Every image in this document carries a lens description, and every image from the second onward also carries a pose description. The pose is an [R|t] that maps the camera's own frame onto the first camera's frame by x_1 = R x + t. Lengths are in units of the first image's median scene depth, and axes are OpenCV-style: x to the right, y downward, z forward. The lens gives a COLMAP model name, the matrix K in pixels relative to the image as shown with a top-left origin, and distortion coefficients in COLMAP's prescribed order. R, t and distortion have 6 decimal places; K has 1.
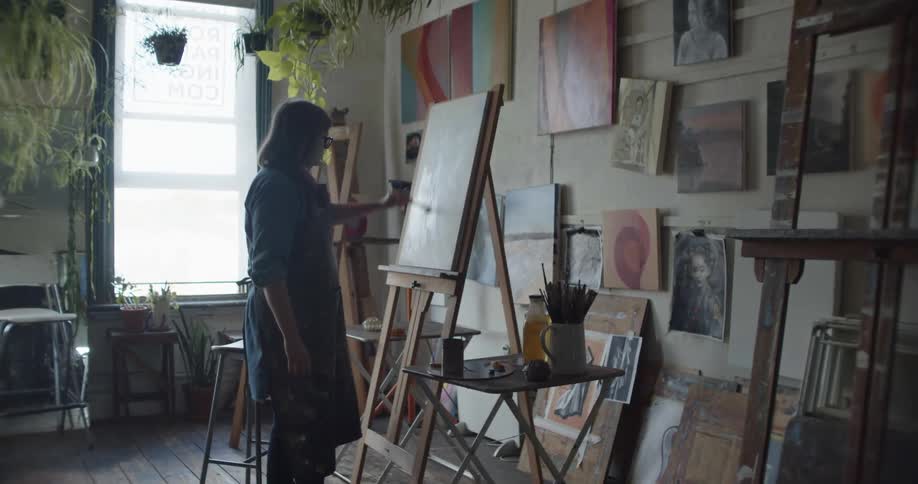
lens RADIAL K [[857.5, 0, 392.4], [0, 857.5, 242.2], [0, 0, 1]] dist [-0.151915, 0.211009]
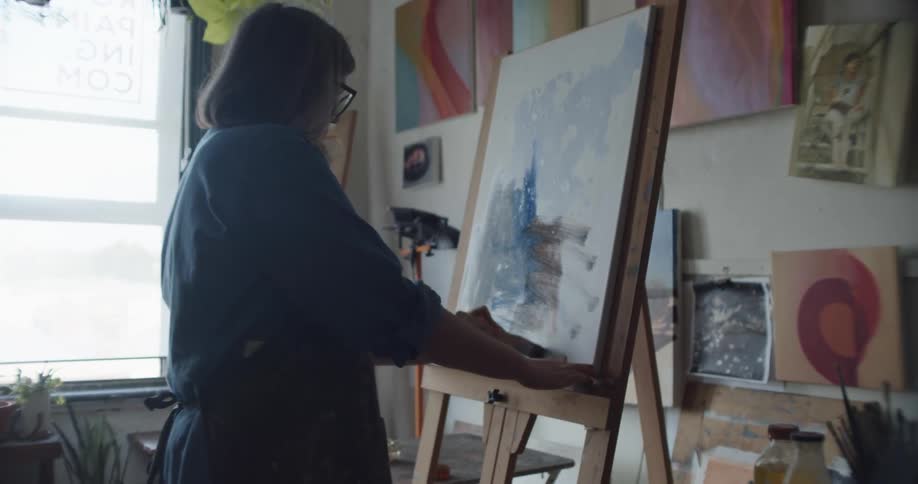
lens RADIAL K [[857.5, 0, 392.4], [0, 857.5, 242.2], [0, 0, 1]] dist [-0.151915, 0.211009]
pose [[0.997699, 0.002594, 0.067745, -0.053499], [0.001364, 0.998297, -0.058319, -0.008941], [-0.067781, 0.058277, 0.995997, 0.406363]]
